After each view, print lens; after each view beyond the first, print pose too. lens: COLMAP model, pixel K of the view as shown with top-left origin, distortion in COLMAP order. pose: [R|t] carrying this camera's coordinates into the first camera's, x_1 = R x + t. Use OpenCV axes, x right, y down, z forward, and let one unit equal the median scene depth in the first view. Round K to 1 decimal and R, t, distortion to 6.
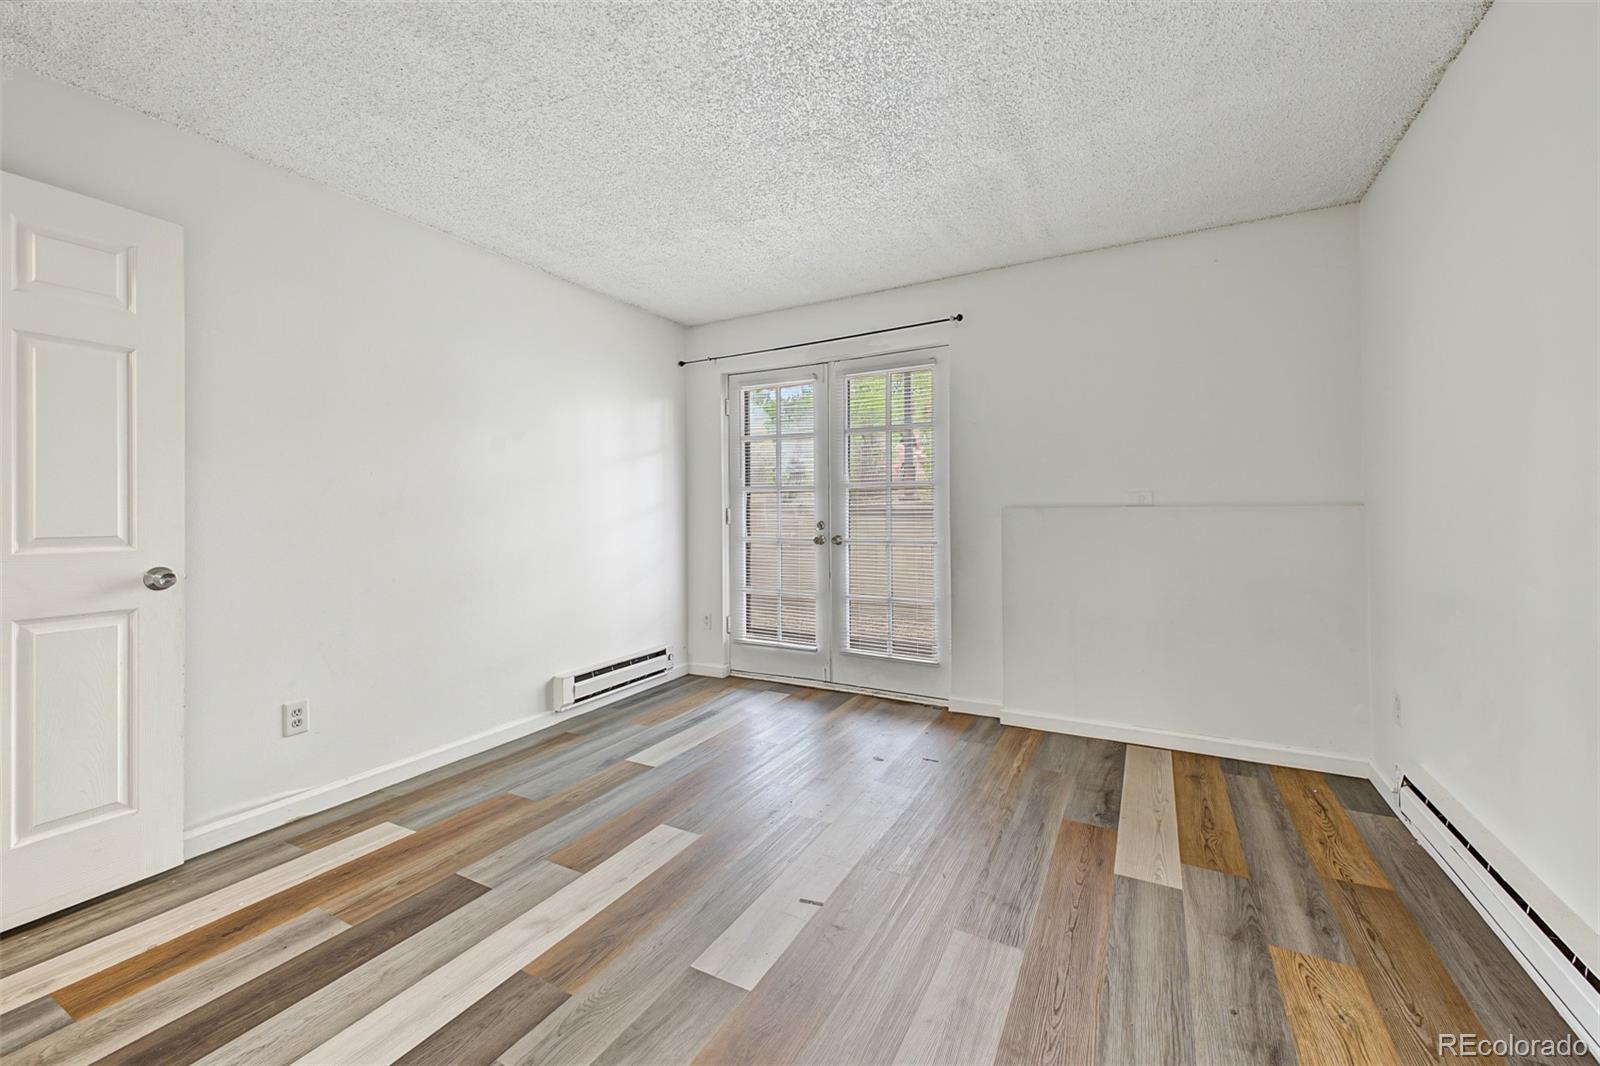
lens RADIAL K [[641.1, 0, 801.1], [0, 641.1, 520.5], [0, 0, 1]] dist [0.022587, -0.007724]
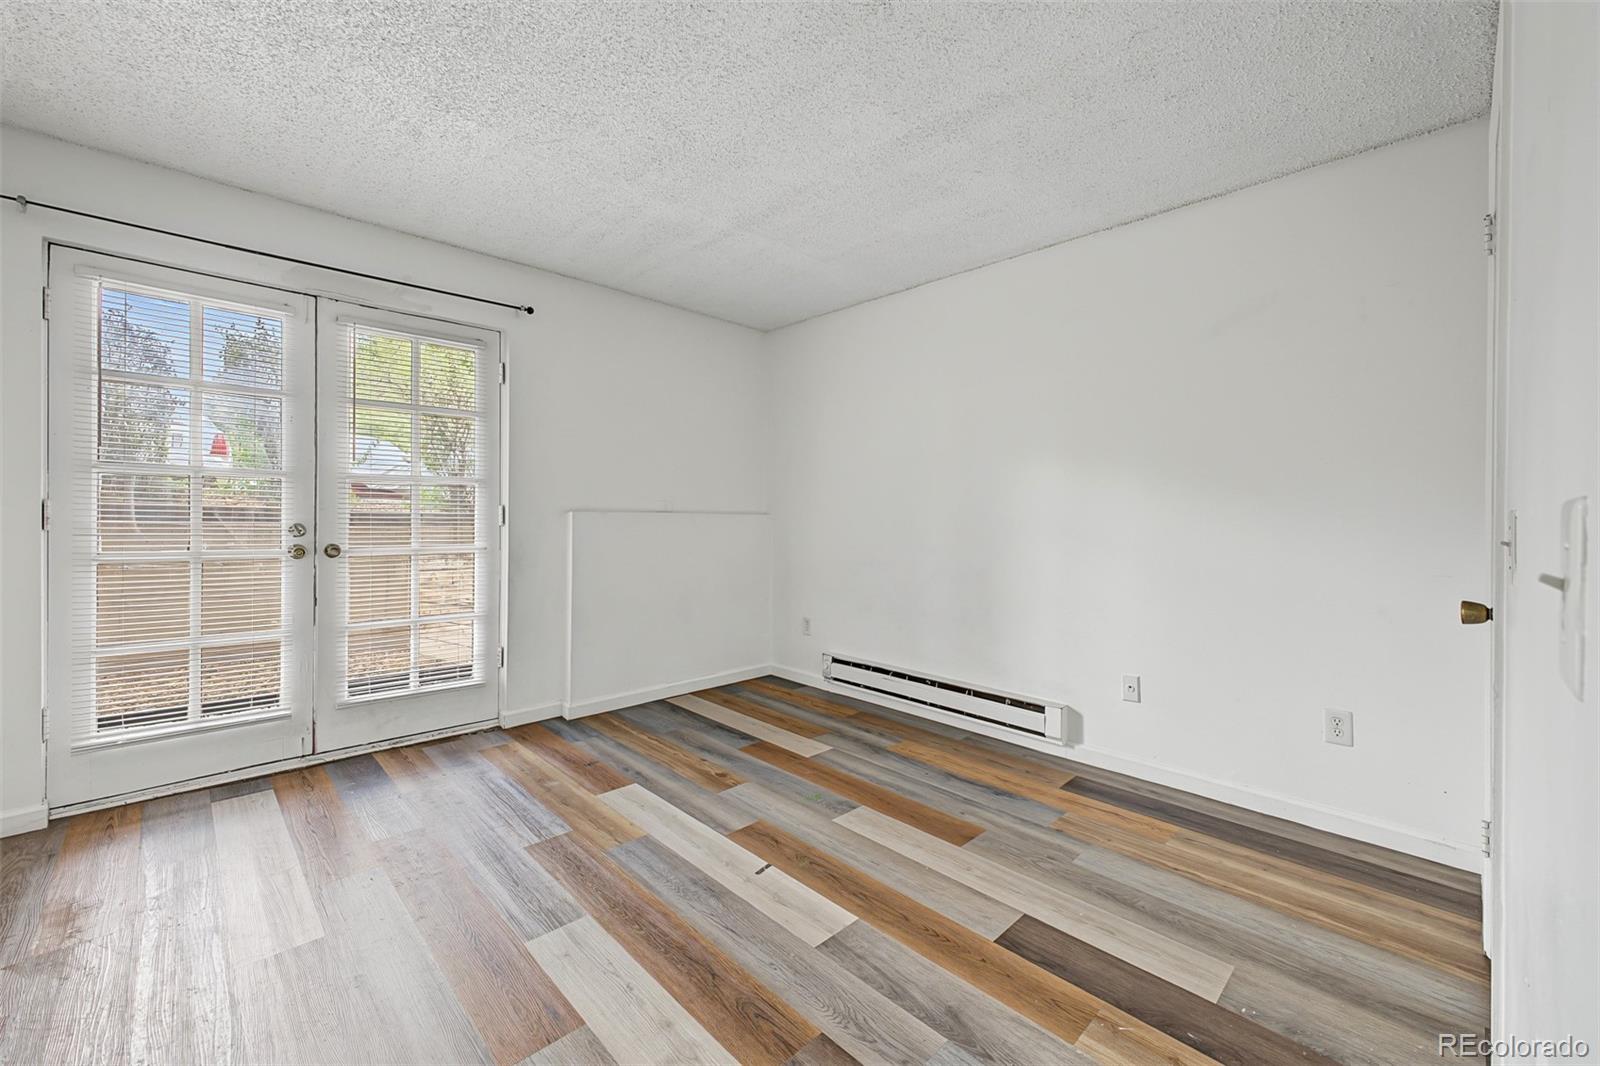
lens RADIAL K [[641.1, 0, 801.1], [0, 641.1, 520.5], [0, 0, 1]] dist [0.022587, -0.007724]
pose [[0.292923, 0.002740, 0.956132, -0.754990], [-0.001528, 0.999996, -0.002397, -0.002431], [-0.956135, -0.000759, 0.292926, 0.455156]]
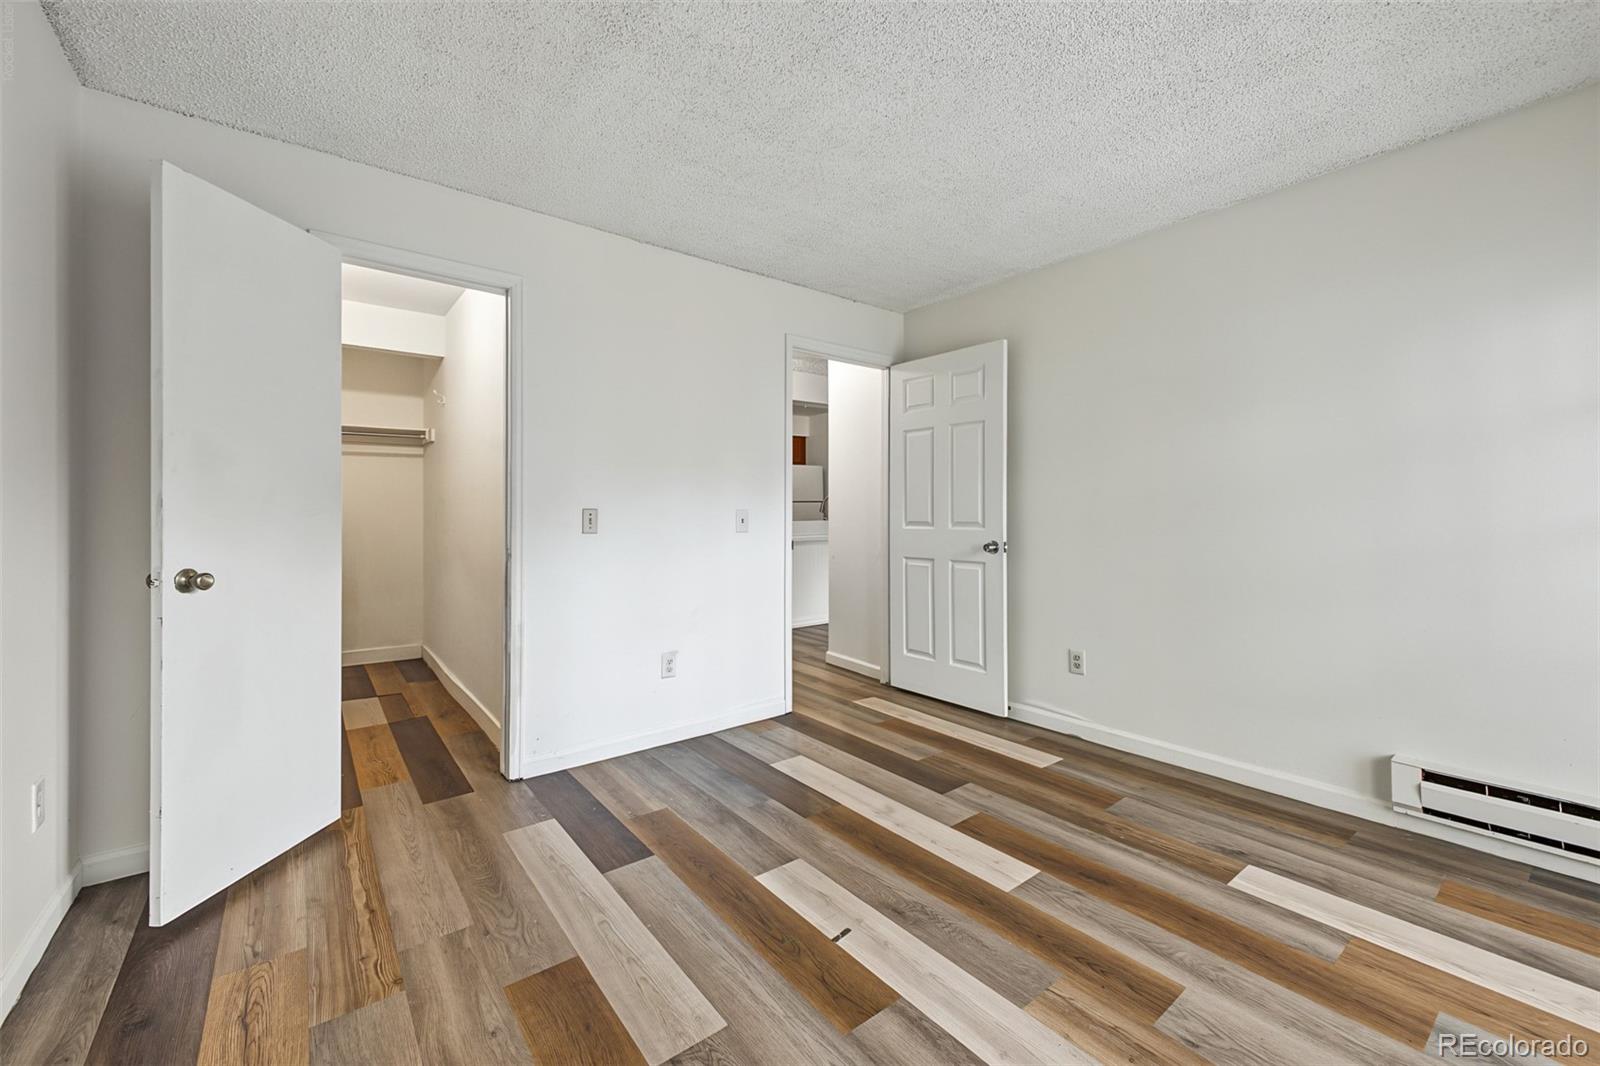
lens RADIAL K [[641.1, 0, 801.1], [0, 641.1, 520.5], [0, 0, 1]] dist [0.022587, -0.007724]
pose [[-0.398540, 0.019876, -0.916936, 0.647002], [-0.003557, 0.999724, 0.023217, -0.017741], [0.917144, 0.012515, -0.398359, 0.966603]]
